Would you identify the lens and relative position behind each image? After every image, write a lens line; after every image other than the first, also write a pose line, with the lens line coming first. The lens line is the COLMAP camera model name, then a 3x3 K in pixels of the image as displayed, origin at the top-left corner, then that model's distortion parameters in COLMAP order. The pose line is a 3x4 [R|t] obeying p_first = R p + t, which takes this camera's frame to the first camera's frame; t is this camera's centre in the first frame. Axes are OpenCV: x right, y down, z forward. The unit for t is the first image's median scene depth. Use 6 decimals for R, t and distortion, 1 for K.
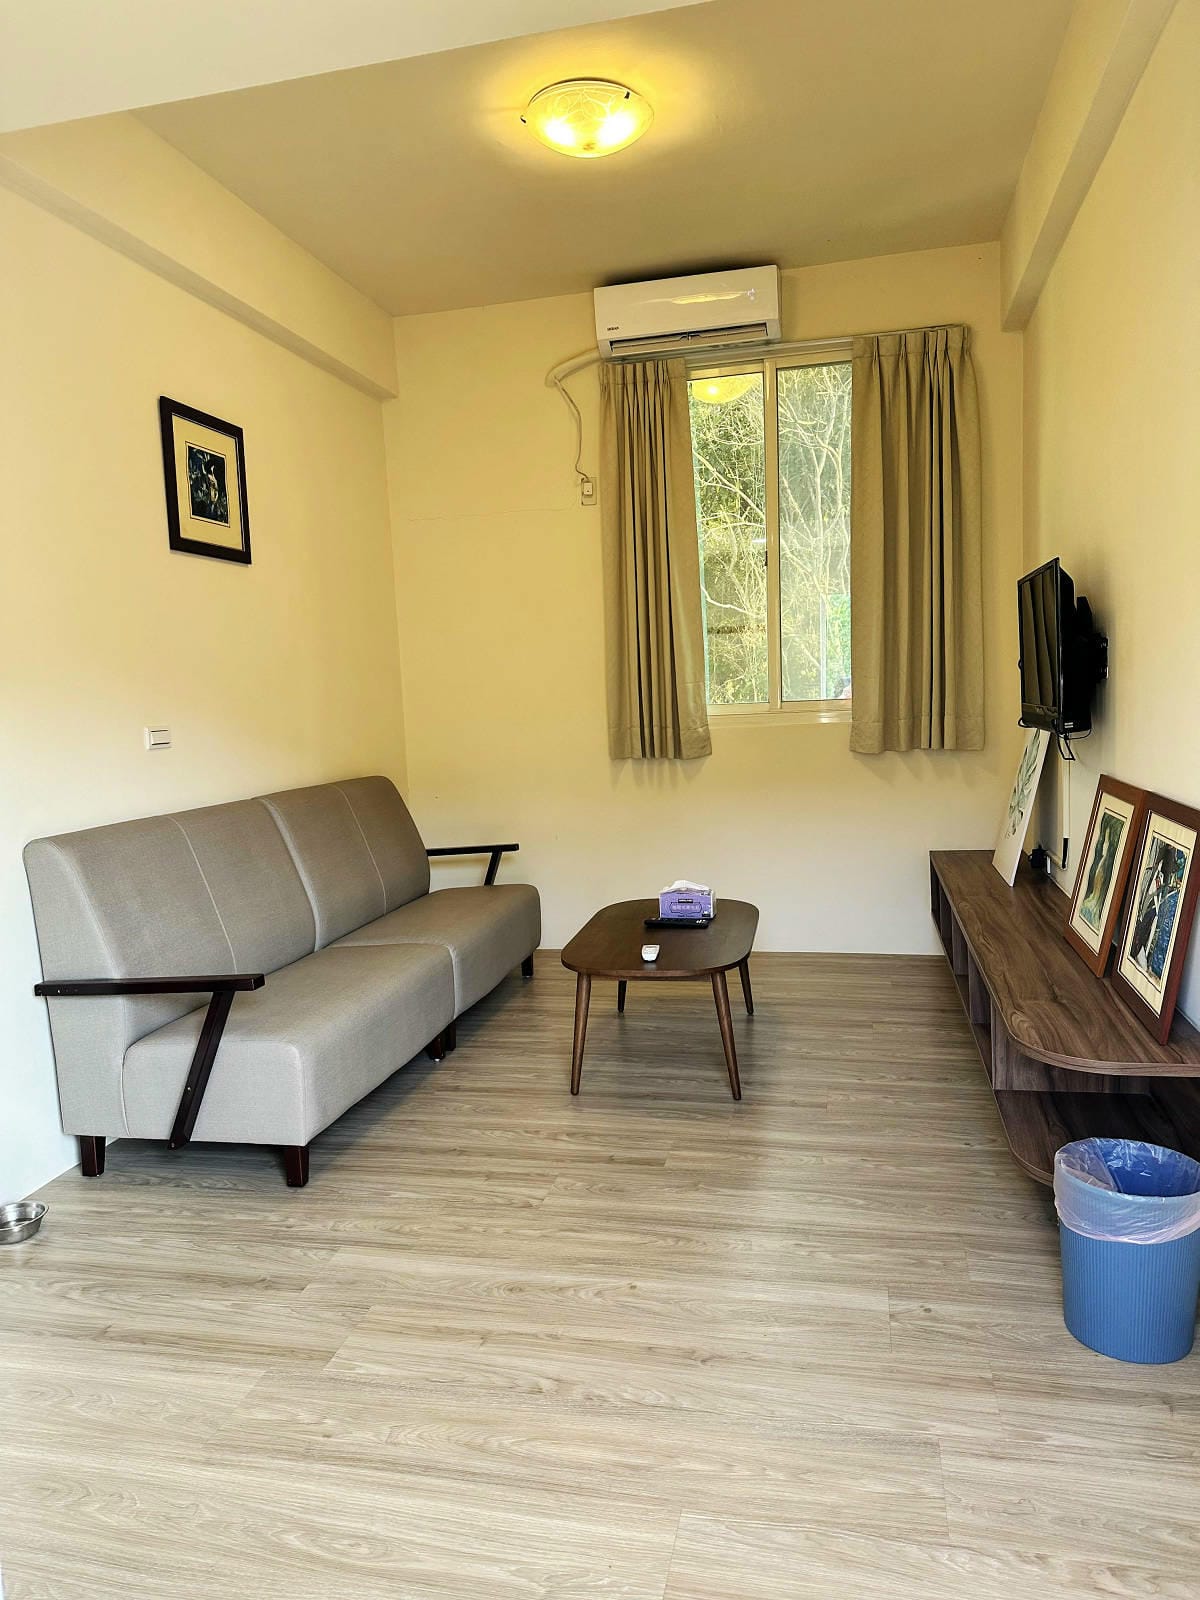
lens RADIAL K [[1116.6, 0, 600.0], [0, 1116.6, 800.0], [0, 0, 1]] dist [0.003821, -0.001493]
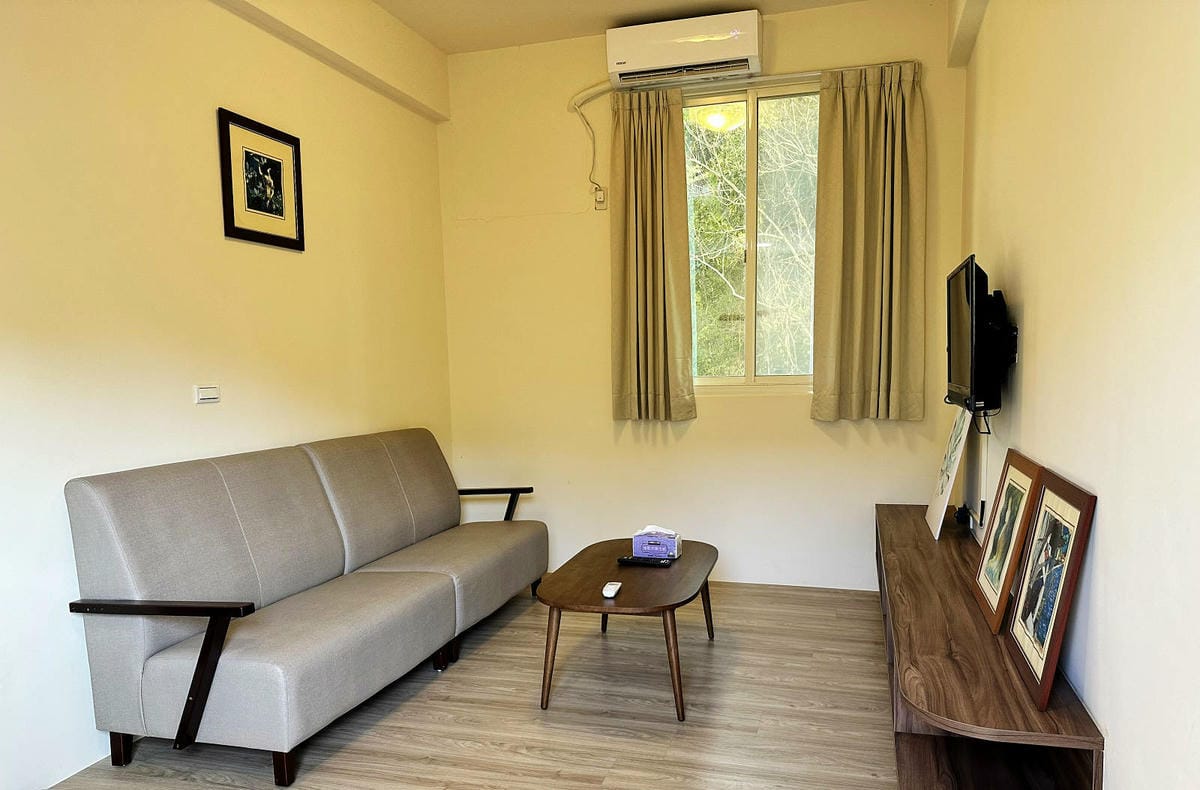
lens RADIAL K [[867.2, 0, 603.2], [0, 867.2, 447.8], [0, 0, 1]] dist [-0.001409, -0.000834]
pose [[0.998477, 0.028696, -0.047115, 0.064793], [-0.028653, 0.999588, 0.001581, -0.010327], [0.047141, -0.000228, 0.998888, 0.086751]]
